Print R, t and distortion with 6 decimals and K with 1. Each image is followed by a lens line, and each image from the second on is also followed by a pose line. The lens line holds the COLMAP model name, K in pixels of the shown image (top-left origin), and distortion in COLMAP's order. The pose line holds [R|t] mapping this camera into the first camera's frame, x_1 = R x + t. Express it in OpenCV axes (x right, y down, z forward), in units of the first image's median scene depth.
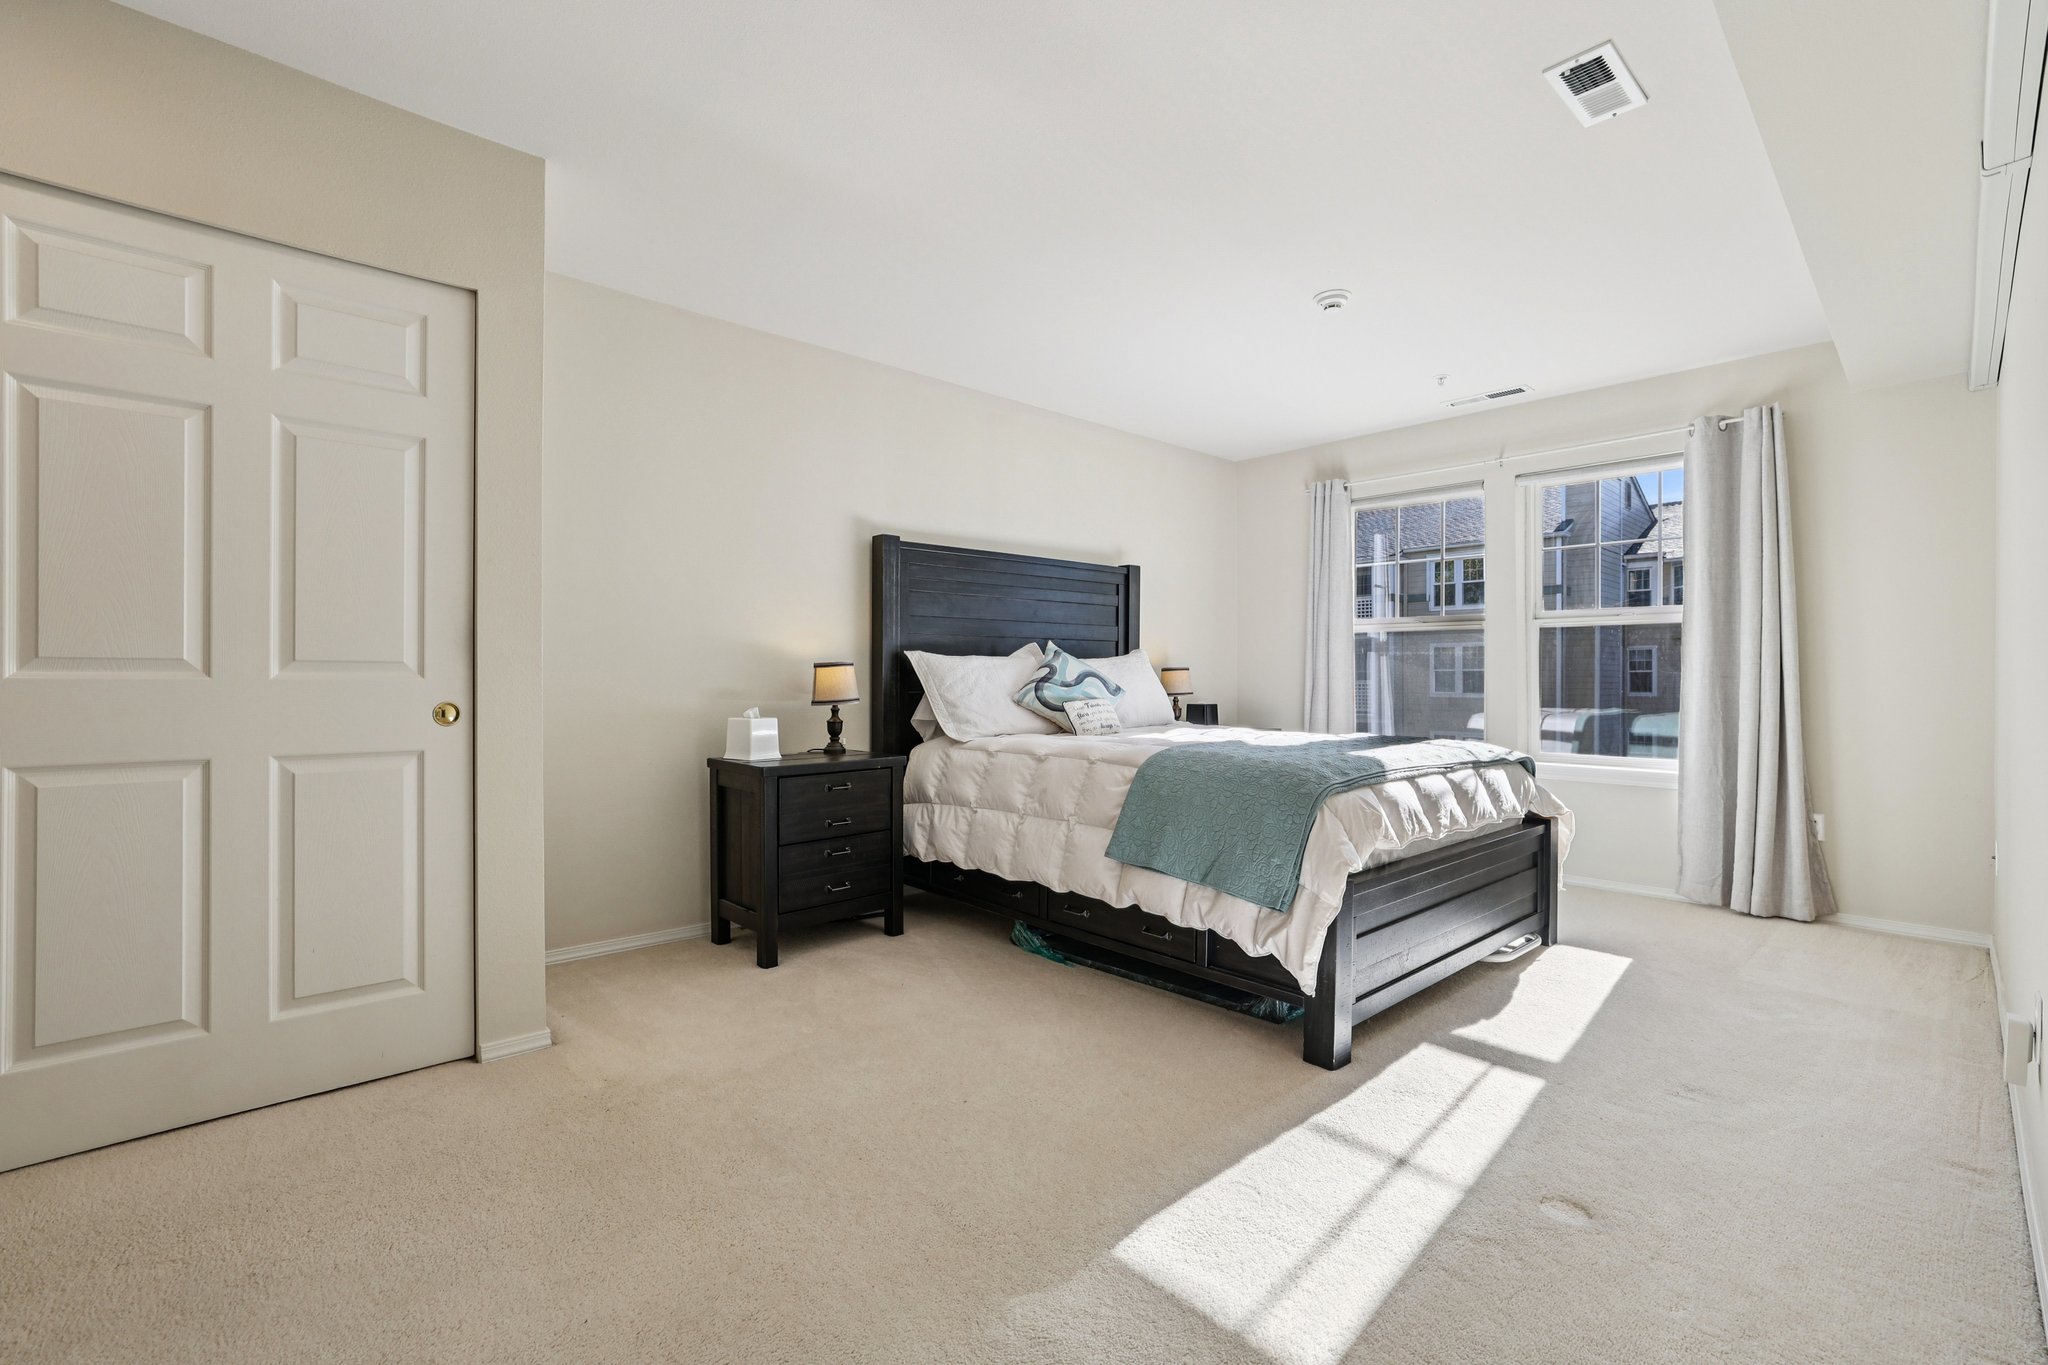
lens RADIAL K [[886.0, 0, 1017.8], [0, 886.0, 663.1], [0, 0, 1]] dist [-0.003108, 0.000712]
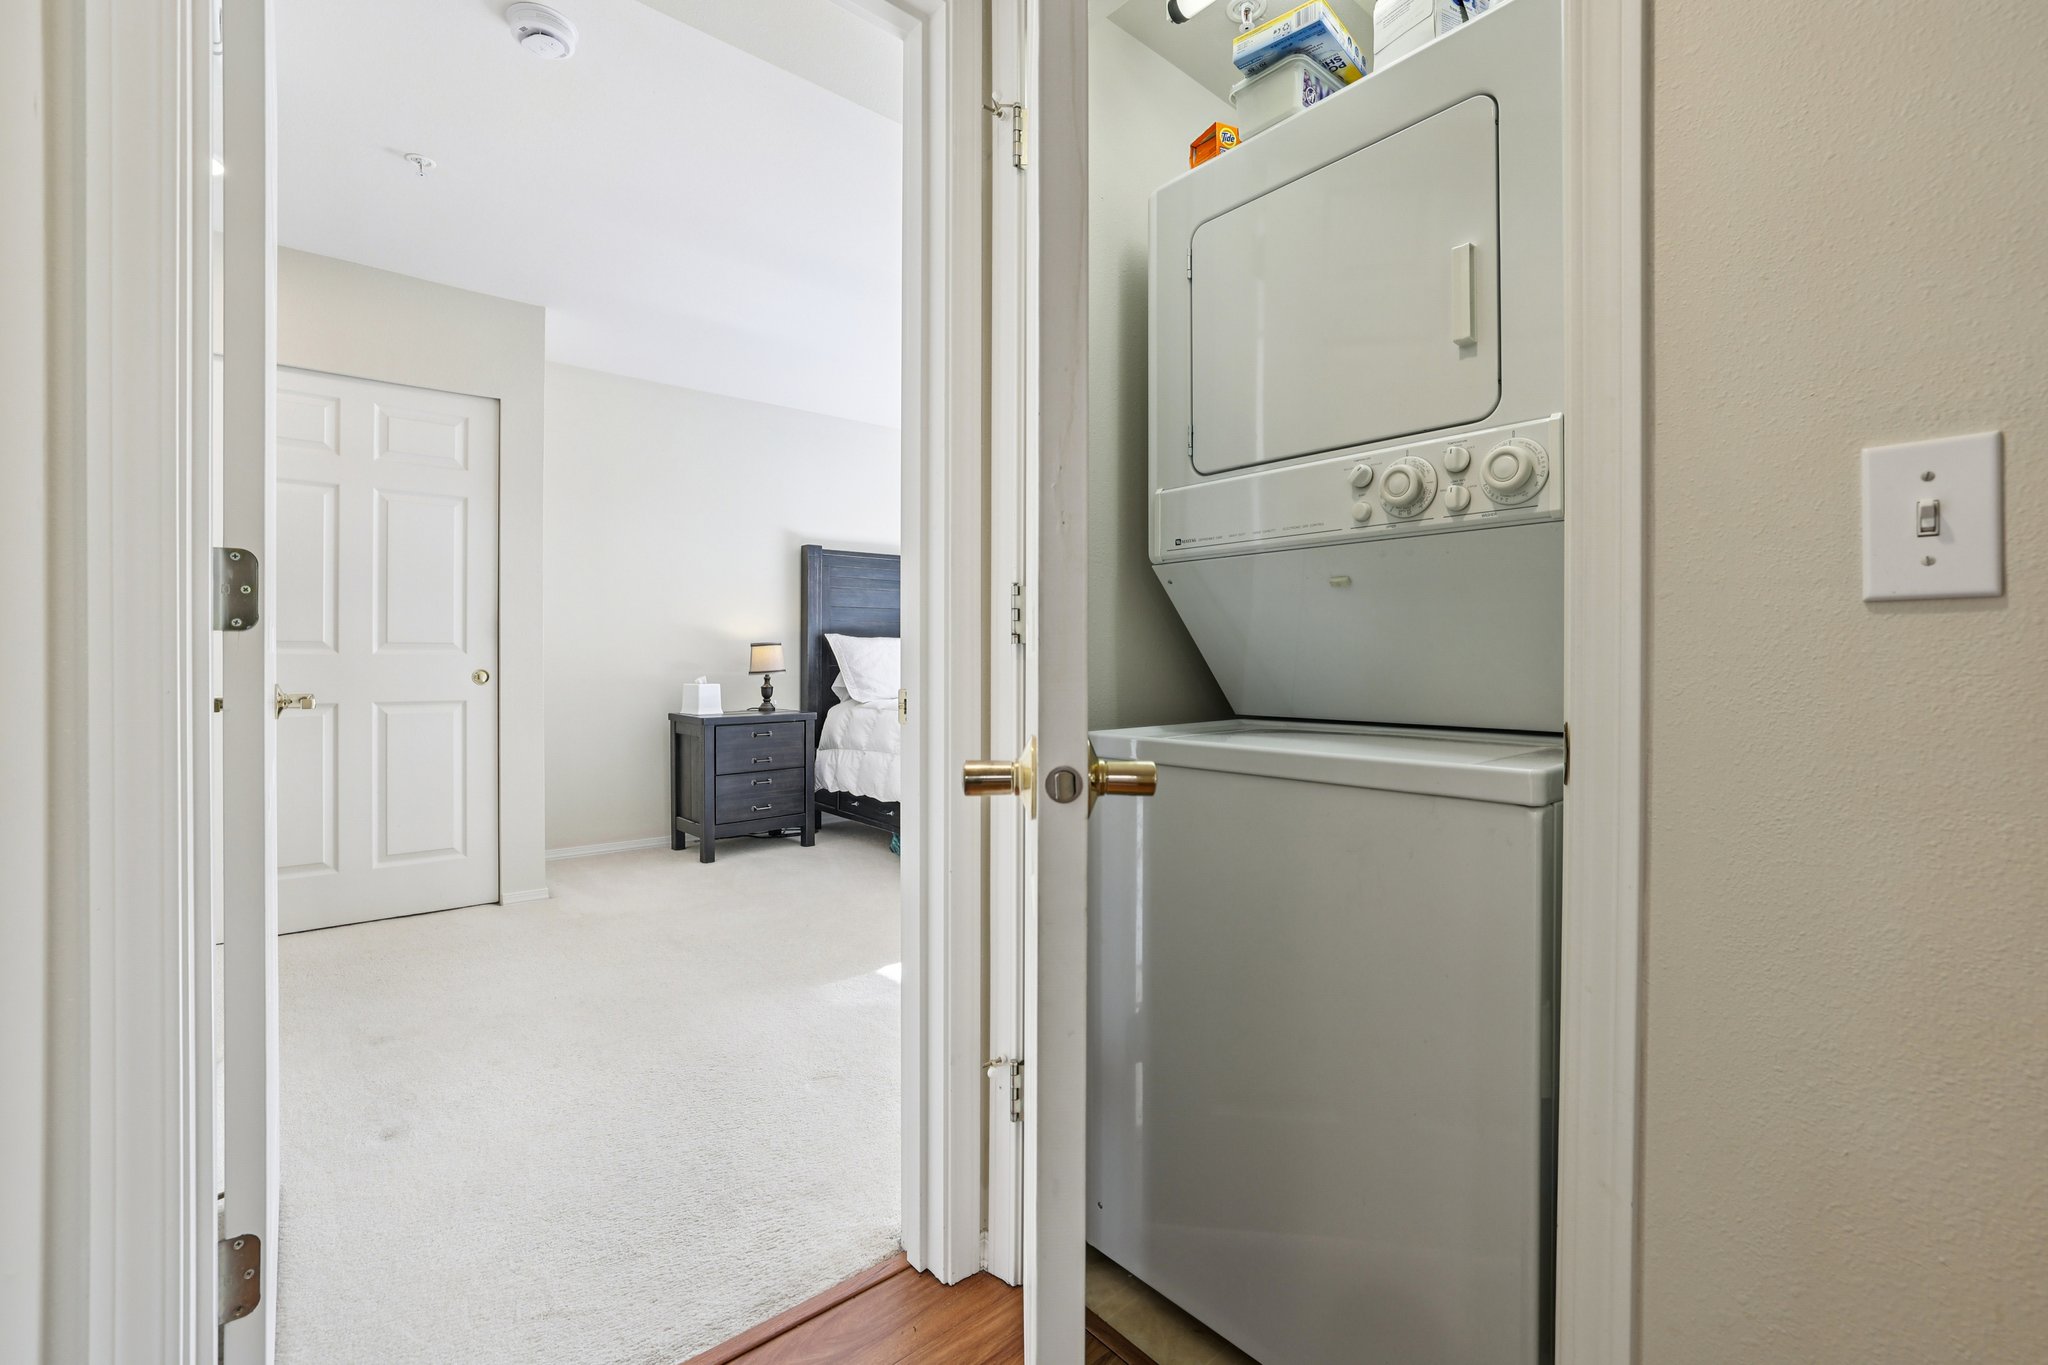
lens RADIAL K [[906.6, 0, 1017.2], [0, 906.6, 639.5], [0, 0, 1]] dist [-0.005477, -0.000210]
pose [[0.998851, -0.002933, -0.047840, 0.248537], [0.002735, 0.999987, -0.004194, 0.001088], [0.047852, 0.004059, 0.998846, -0.361698]]
